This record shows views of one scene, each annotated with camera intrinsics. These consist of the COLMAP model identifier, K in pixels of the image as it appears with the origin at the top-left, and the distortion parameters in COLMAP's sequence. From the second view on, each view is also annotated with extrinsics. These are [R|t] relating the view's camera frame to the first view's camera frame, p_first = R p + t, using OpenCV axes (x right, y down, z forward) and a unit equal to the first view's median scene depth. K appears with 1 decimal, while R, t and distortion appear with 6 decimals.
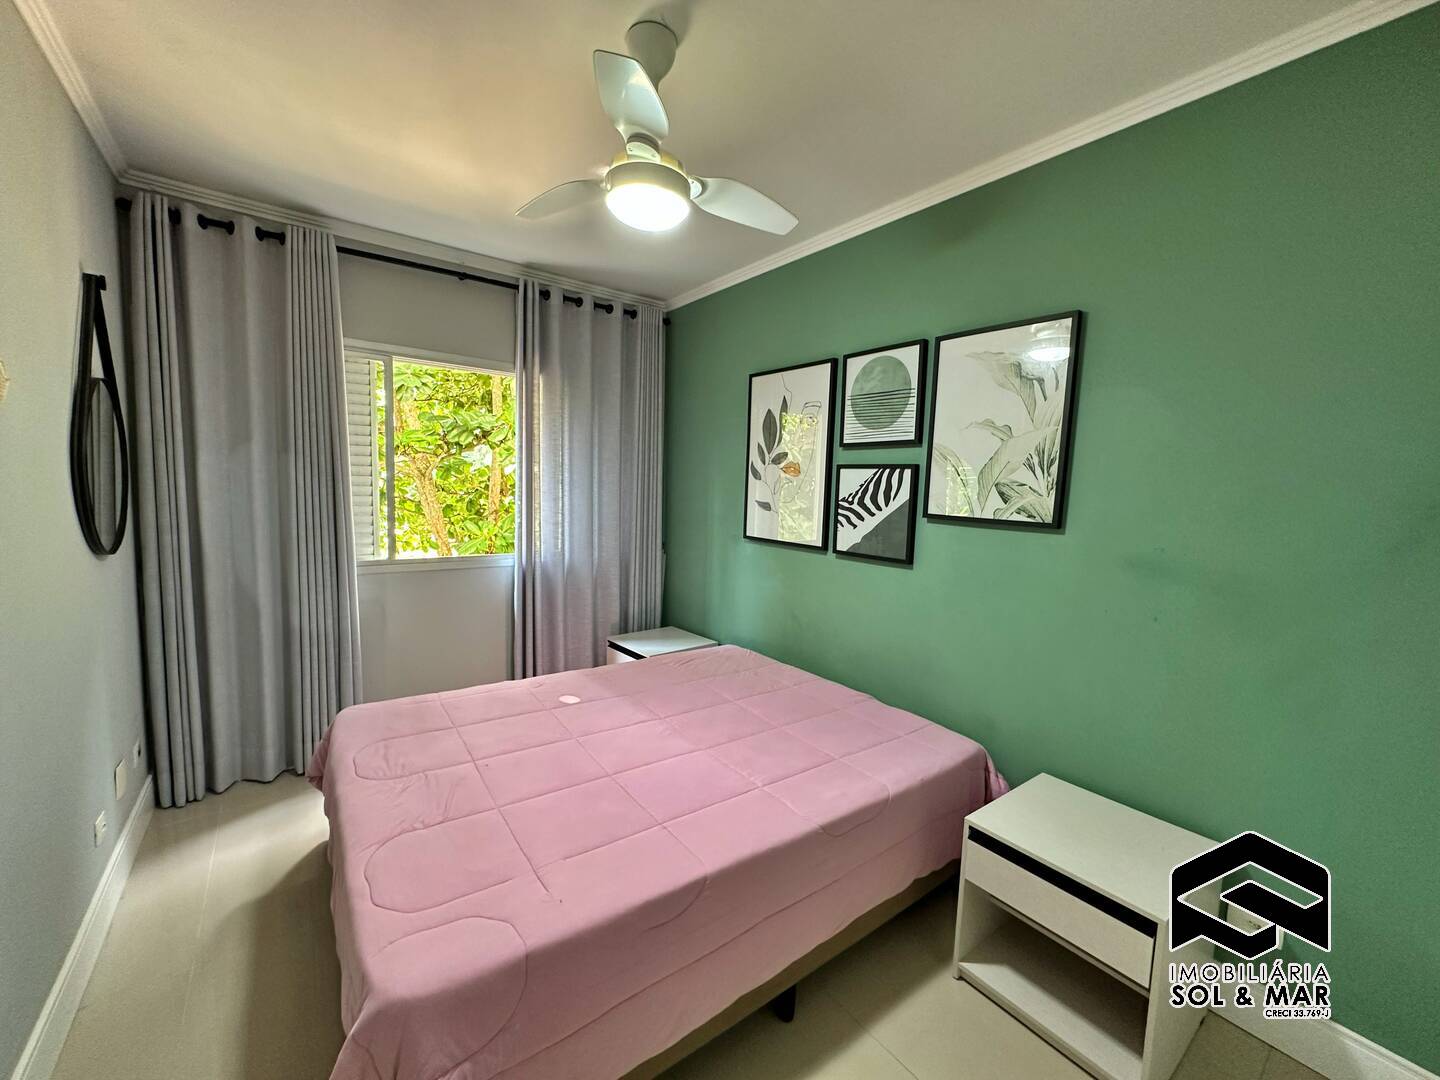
lens RADIAL K [[573.9, 0, 723.4], [0, 573.9, 541.1], [0, 0, 1]] dist [-0.004264, 0.001326]
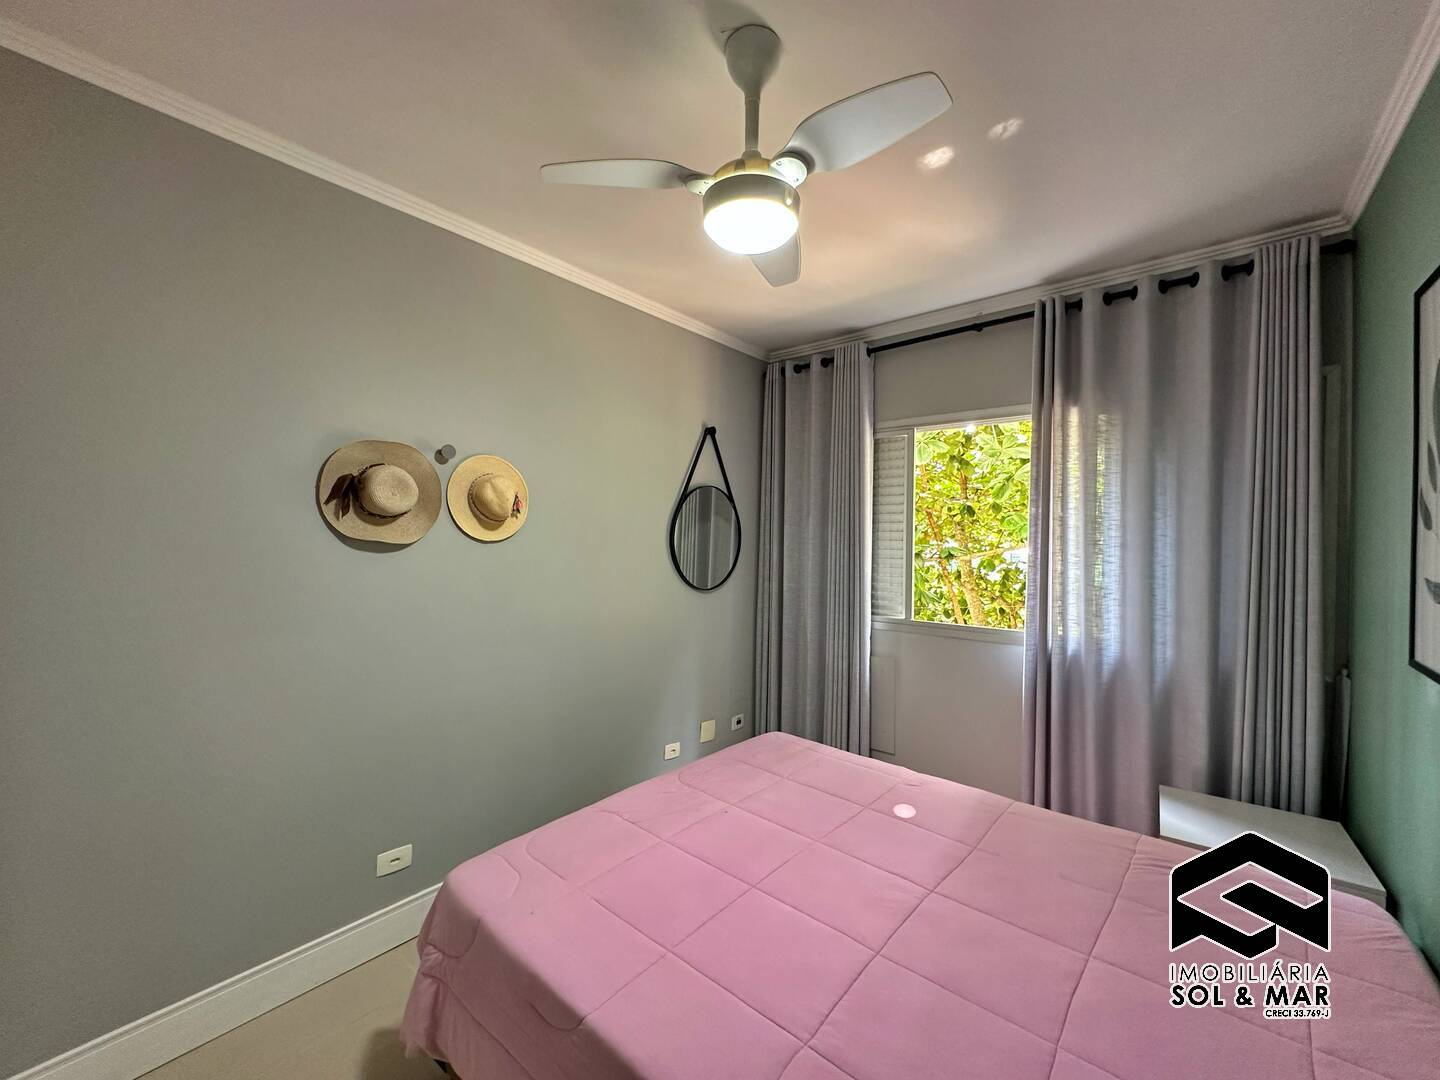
lens RADIAL K [[573.9, 0, 709.1], [0, 573.9, 539.1], [0, 0, 1]] dist [-0.004264, 0.001326]
pose [[0.219940, -0.025730, -0.975174, 0.423236], [-0.099055, 0.993896, -0.048564, -0.032879], [0.970471, 0.107277, 0.216049, 0.480262]]
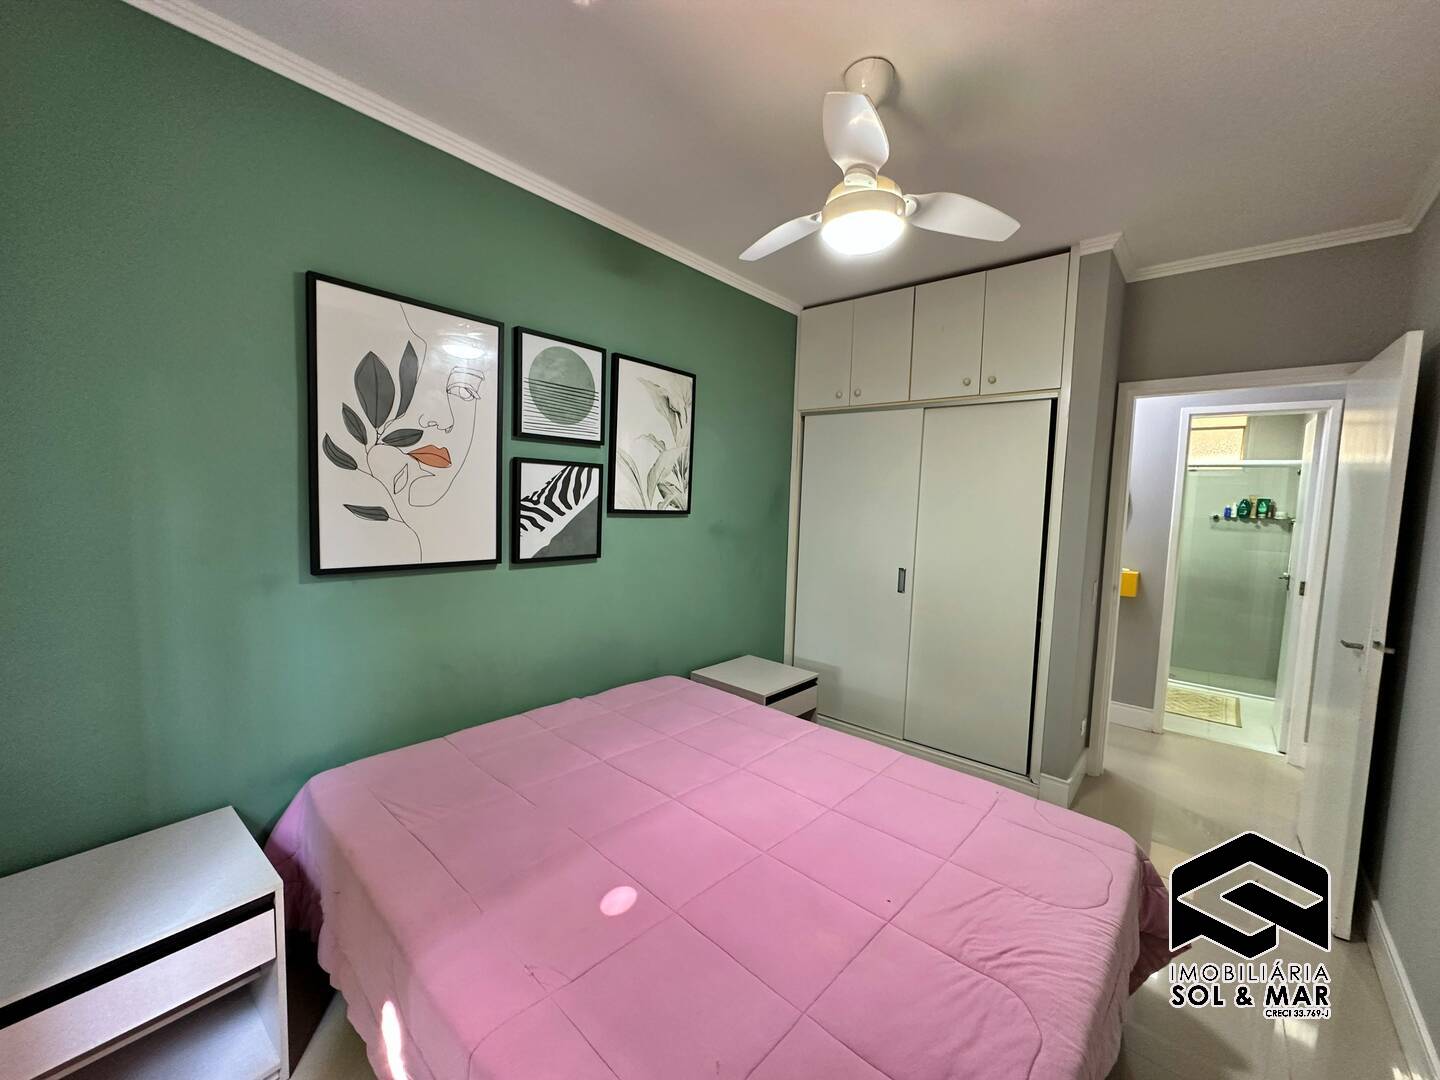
lens RADIAL K [[573.9, 0, 724.3], [0, 573.9, 537.4], [0, 0, 1]] dist [-0.004264, 0.001326]
pose [[-0.200371, -0.114963, 0.972952, -0.706458], [0.051532, 0.990480, 0.127647, -0.112448], [-0.978364, 0.075715, -0.192540, 0.902711]]
